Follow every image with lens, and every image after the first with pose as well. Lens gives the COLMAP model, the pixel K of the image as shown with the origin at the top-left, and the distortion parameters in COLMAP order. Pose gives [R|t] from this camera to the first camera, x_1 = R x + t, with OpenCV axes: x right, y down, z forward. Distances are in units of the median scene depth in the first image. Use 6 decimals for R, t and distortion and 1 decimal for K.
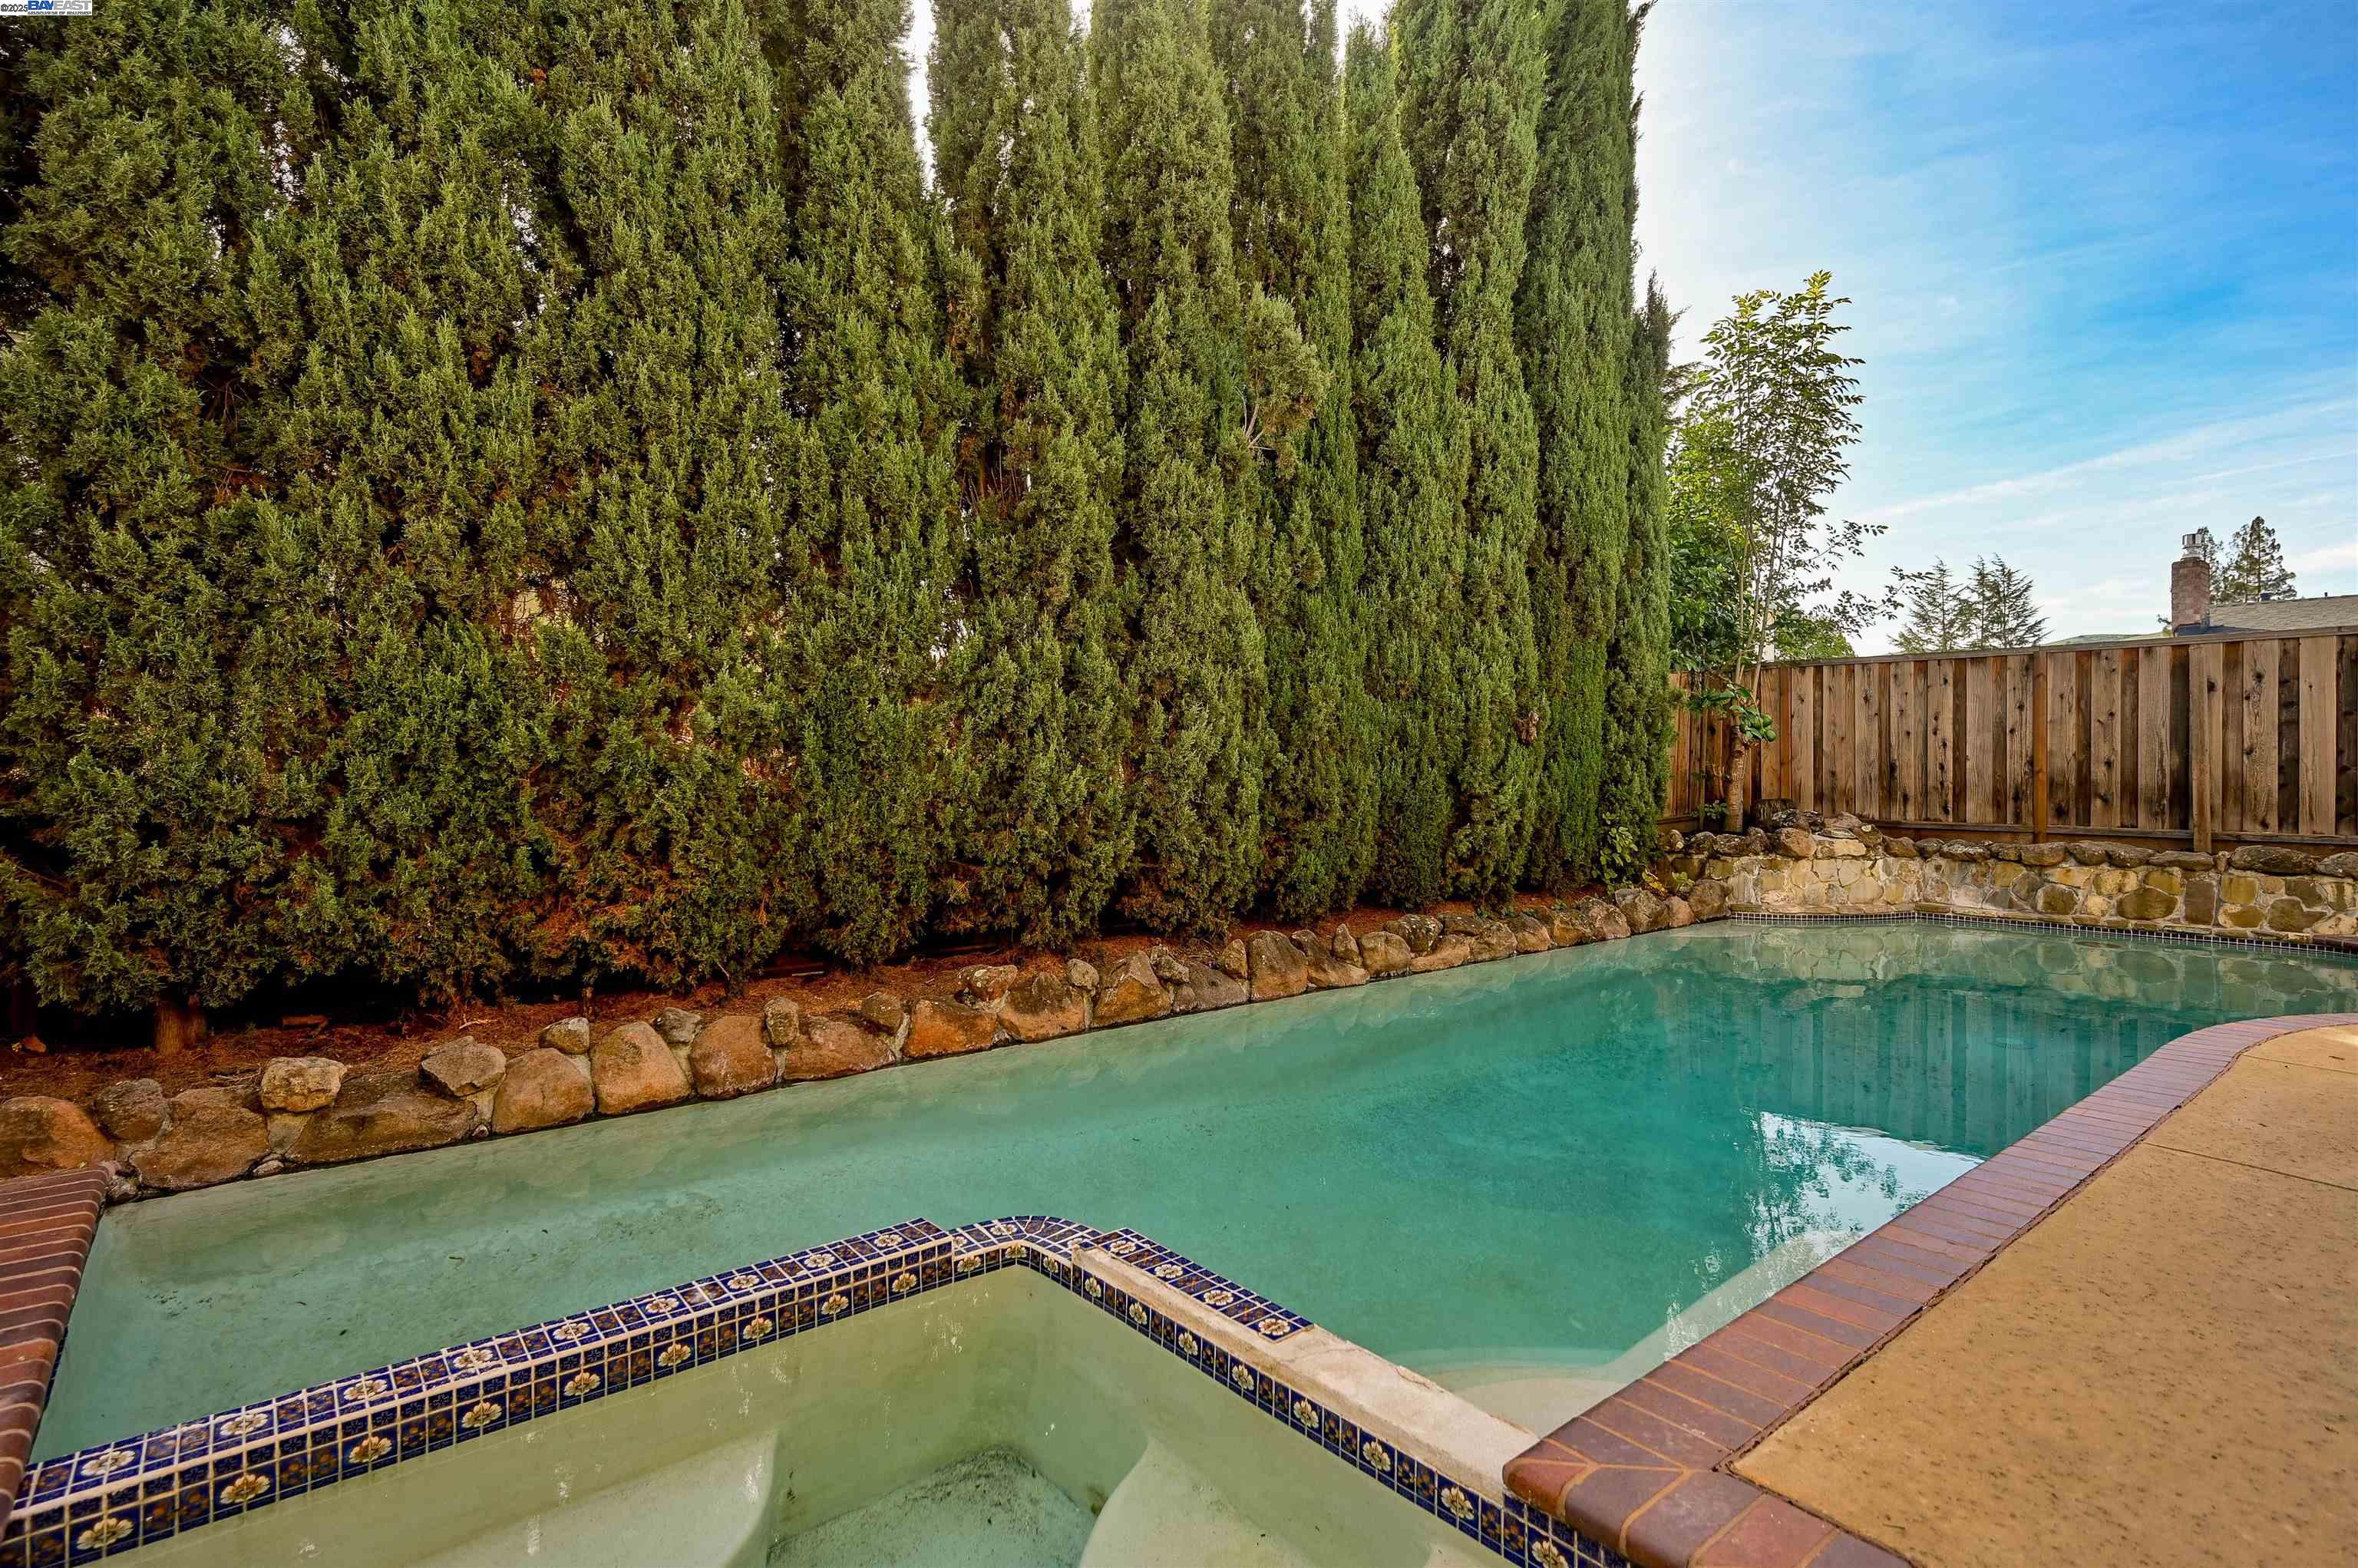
lens RADIAL K [[1142.0, 0, 1185.9], [0, 1142.0, 775.1], [0, 0, 1]] dist [0.001350, 0.000563]
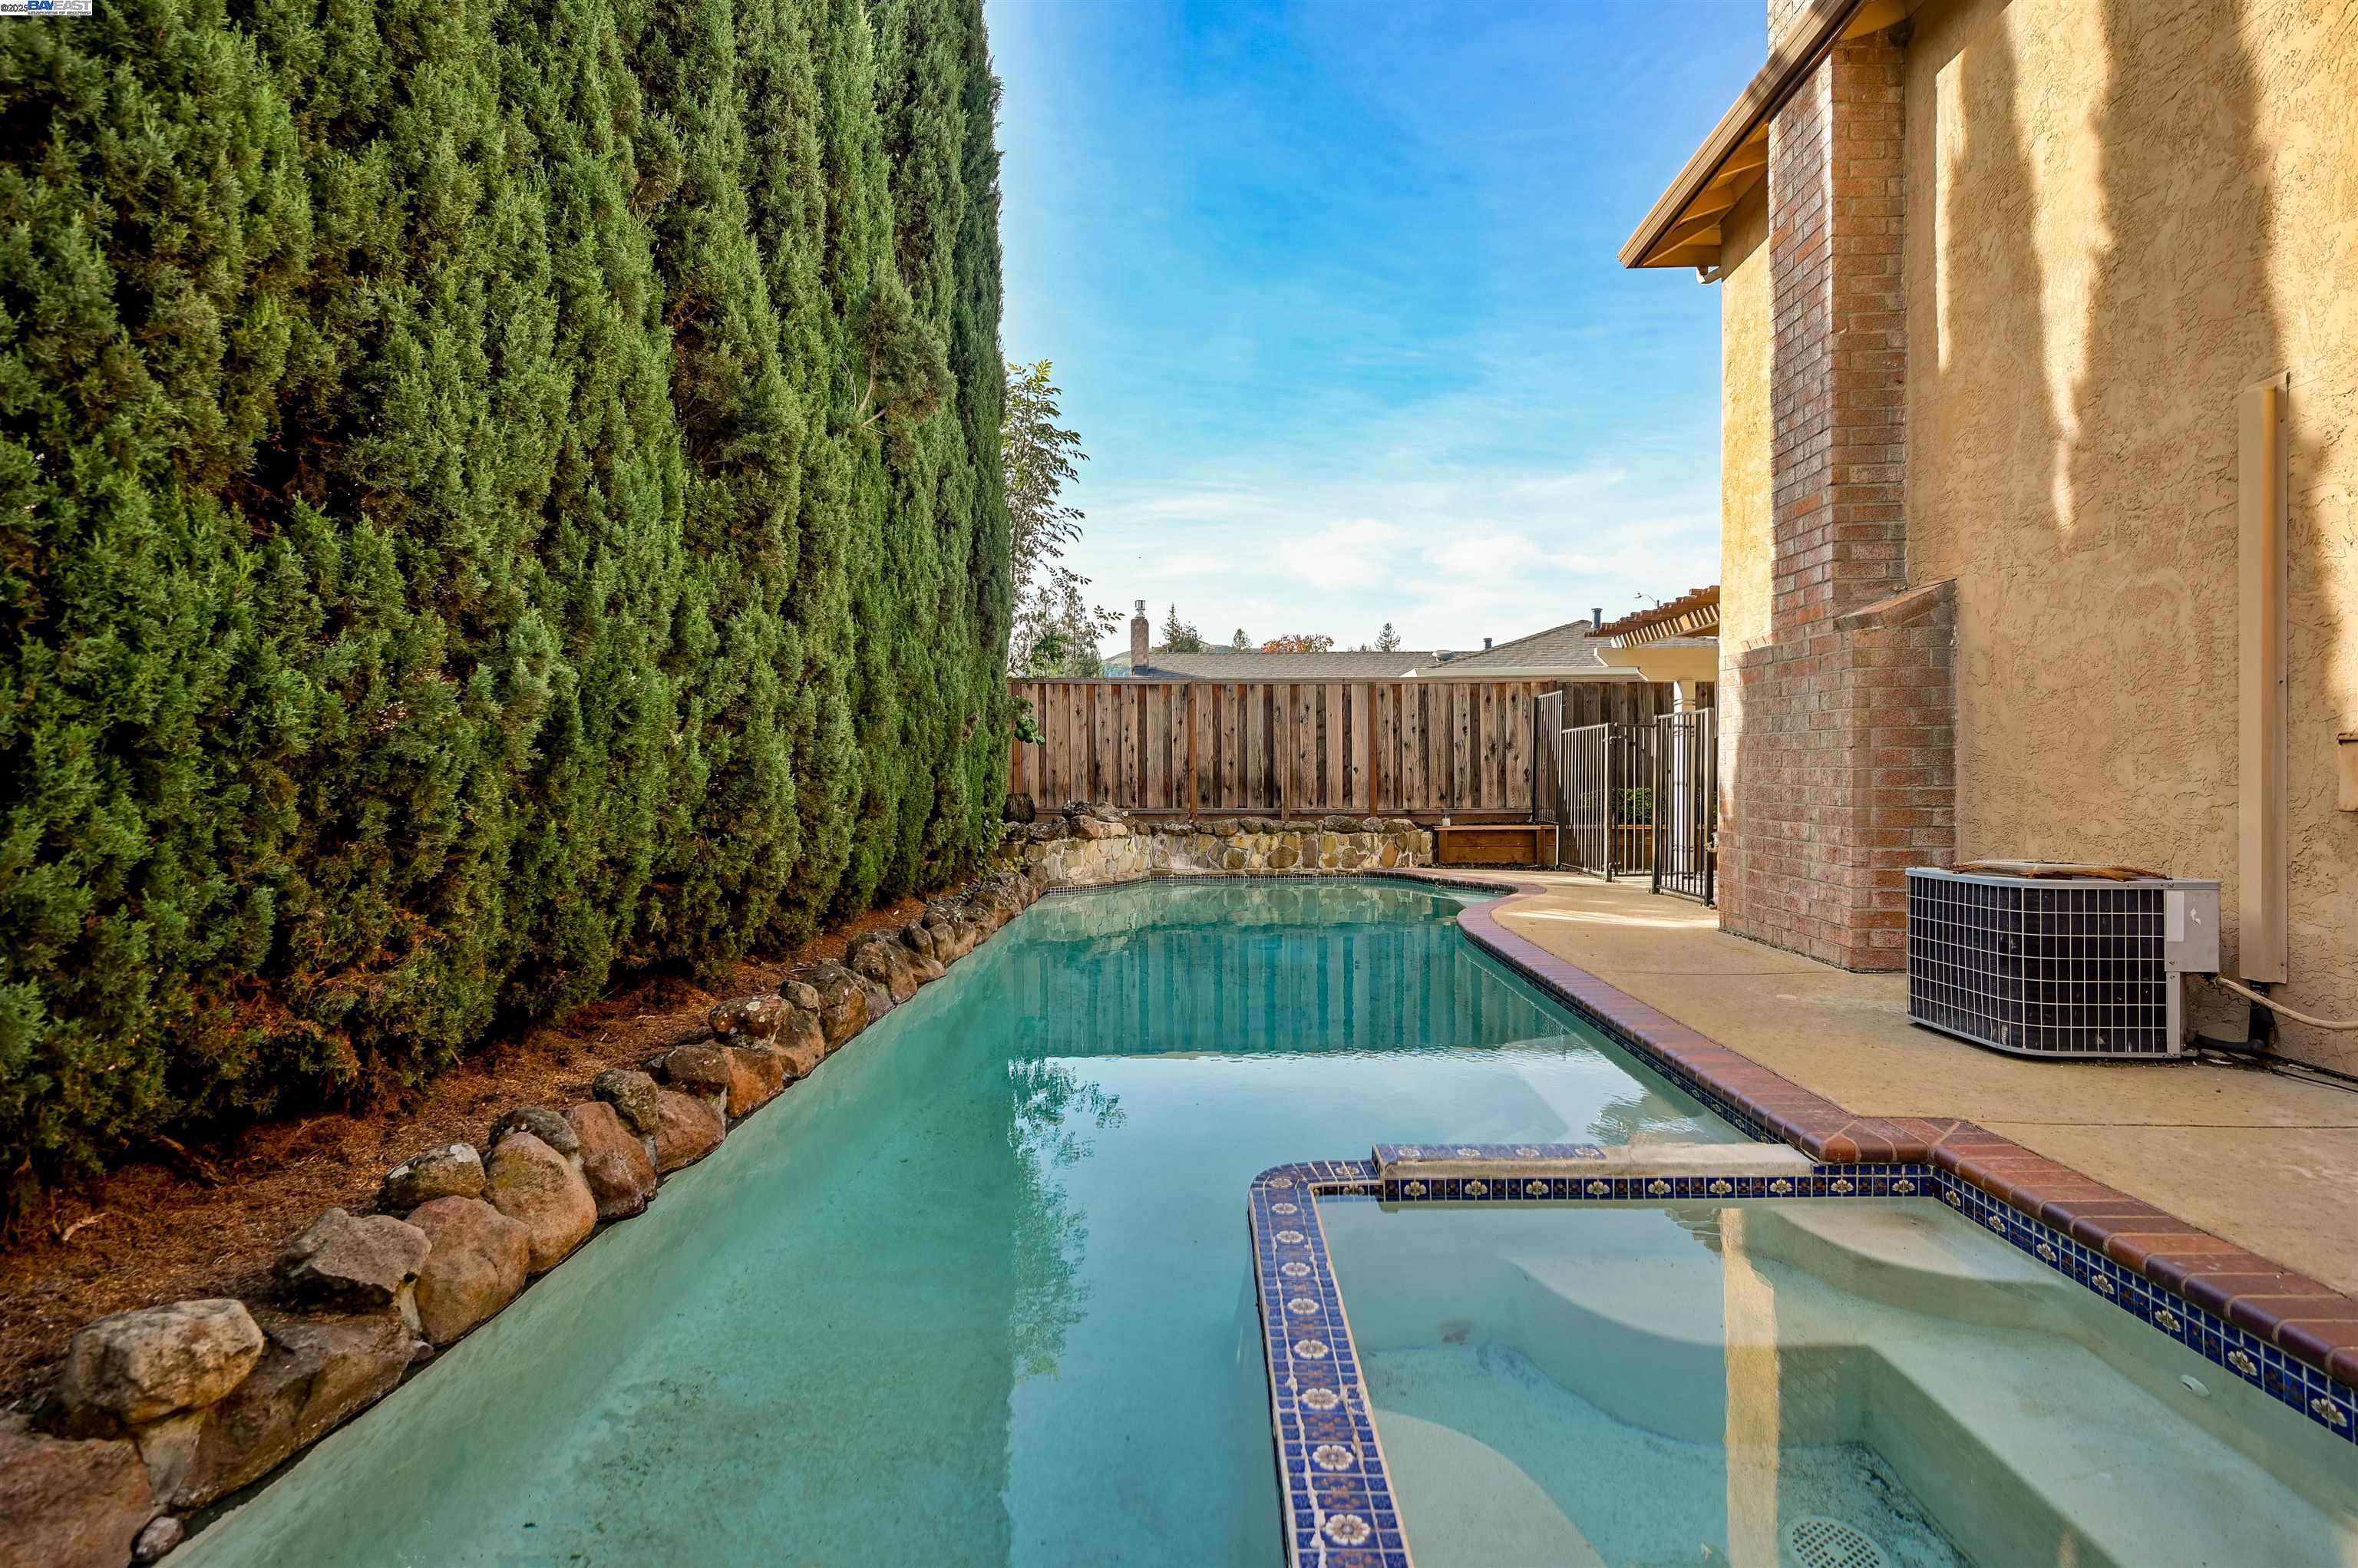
lens RADIAL K [[1142.0, 0, 1185.9], [0, 1142.0, 775.1], [0, 0, 1]] dist [0.001350, 0.000563]
pose [[0.642527, -0.005155, 0.766245, -0.363505], [0.008168, 0.999967, -0.000122, 0.004431], [-0.766219, 0.006337, 0.642548, 0.131215]]
